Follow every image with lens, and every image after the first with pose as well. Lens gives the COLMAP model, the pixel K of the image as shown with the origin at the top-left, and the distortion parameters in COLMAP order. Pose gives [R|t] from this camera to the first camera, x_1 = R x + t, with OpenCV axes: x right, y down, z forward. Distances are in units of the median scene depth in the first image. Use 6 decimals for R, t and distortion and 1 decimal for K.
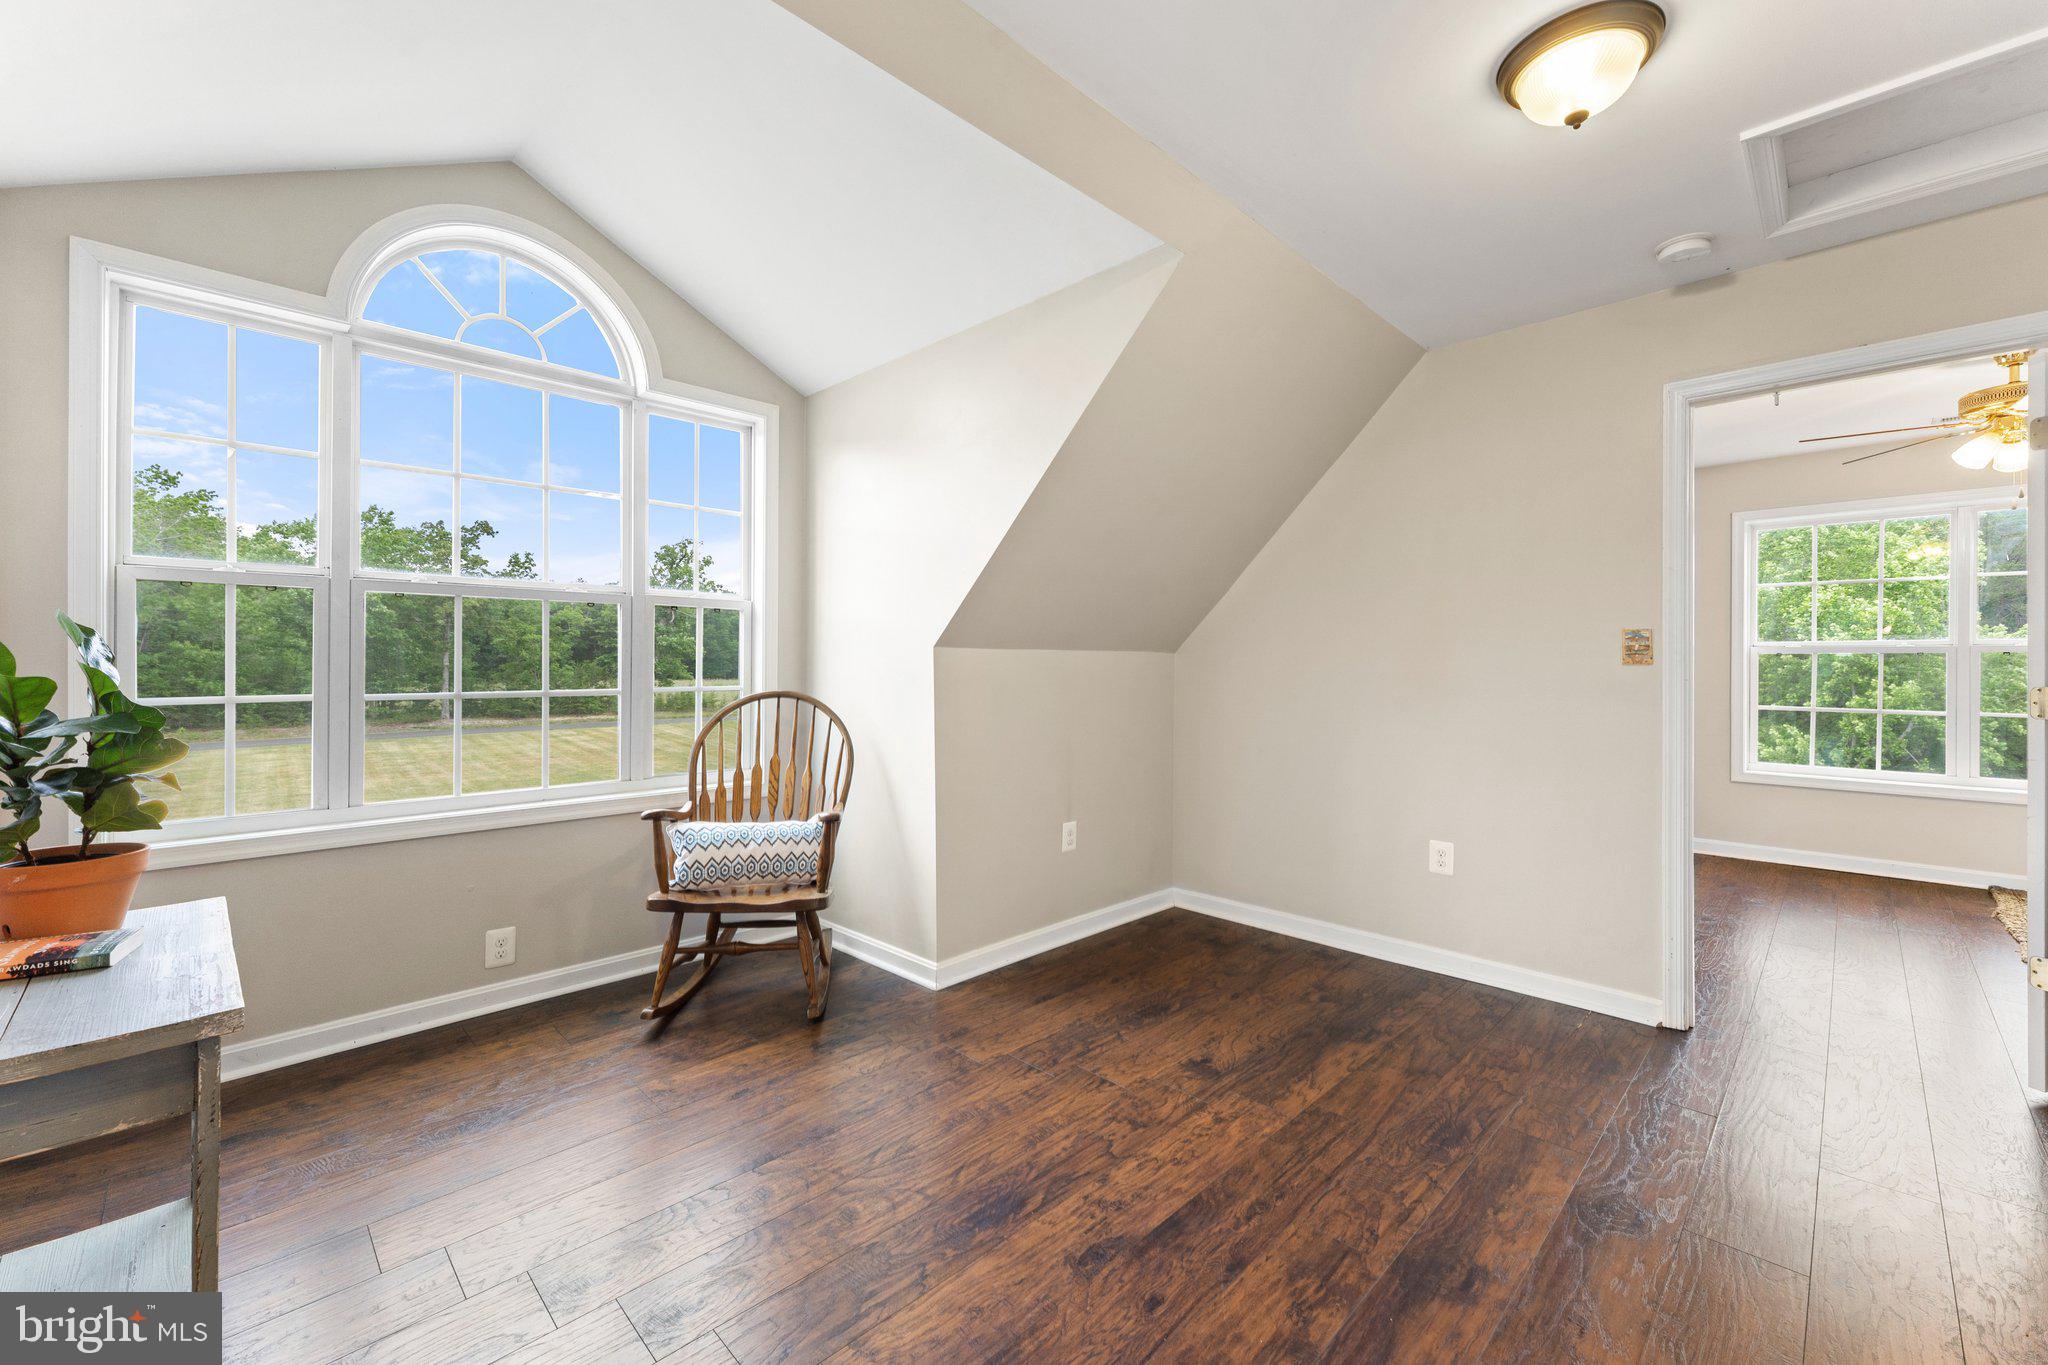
lens RADIAL K [[835.1, 0, 1021.1], [0, 835.1, 656.9], [0, 0, 1]] dist [-0.000798, -0.000040]
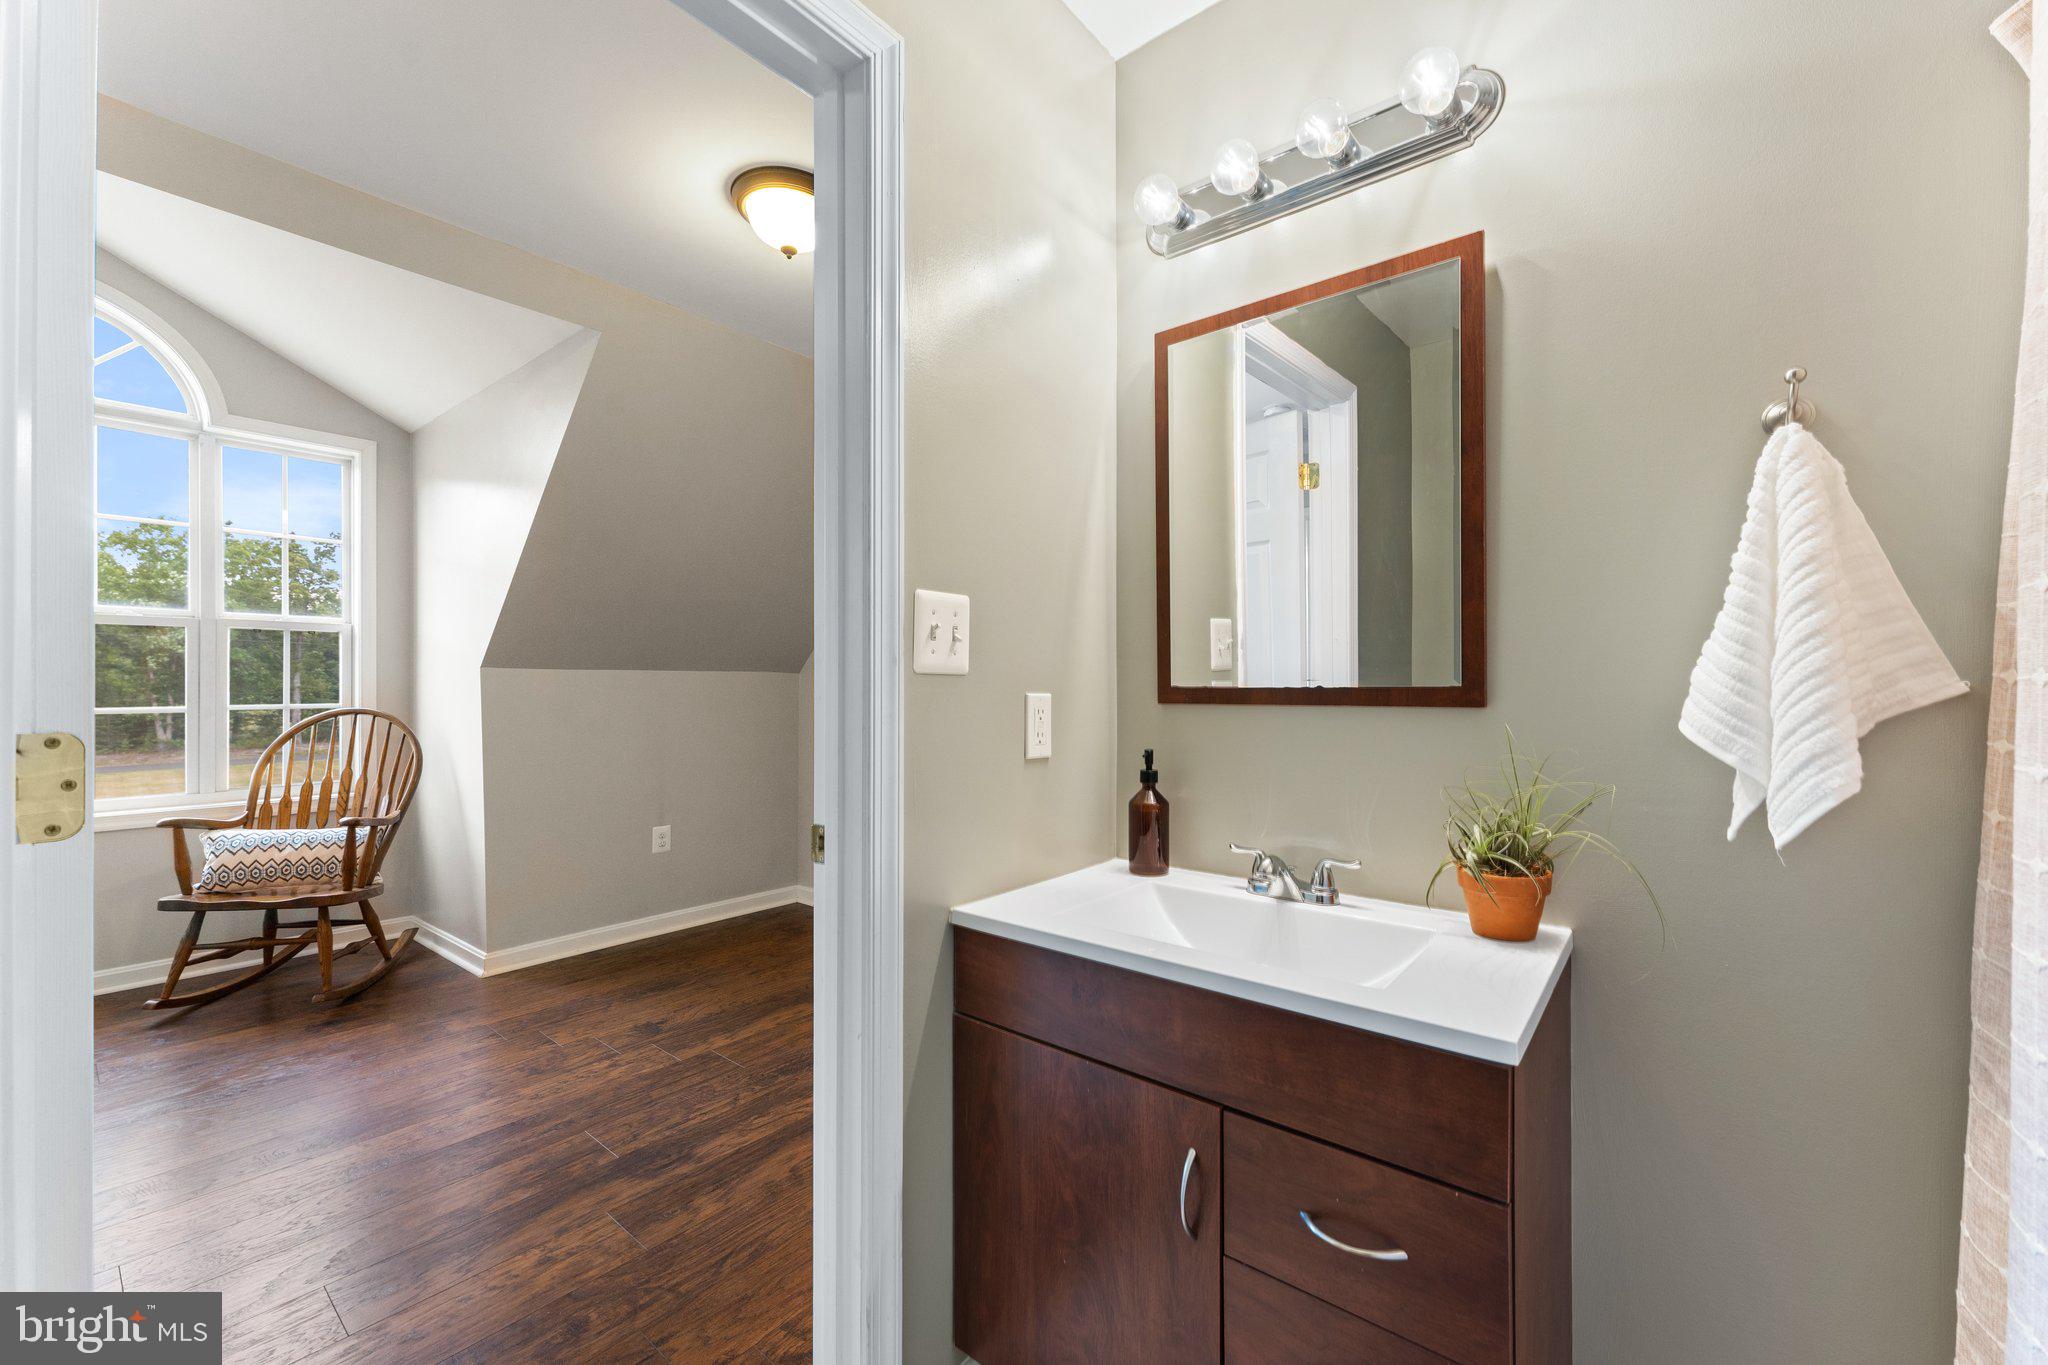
lens RADIAL K [[829.5, 0, 1015.4], [0, 829.5, 682.8], [0, 0, 1]] dist [0.000819, 0.000028]
pose [[0.994882, -0.002098, 0.101019, 0.503123], [0.001351, 0.999971, 0.007460, 0.000753], [-0.101032, -0.007285, 0.994856, -0.168326]]
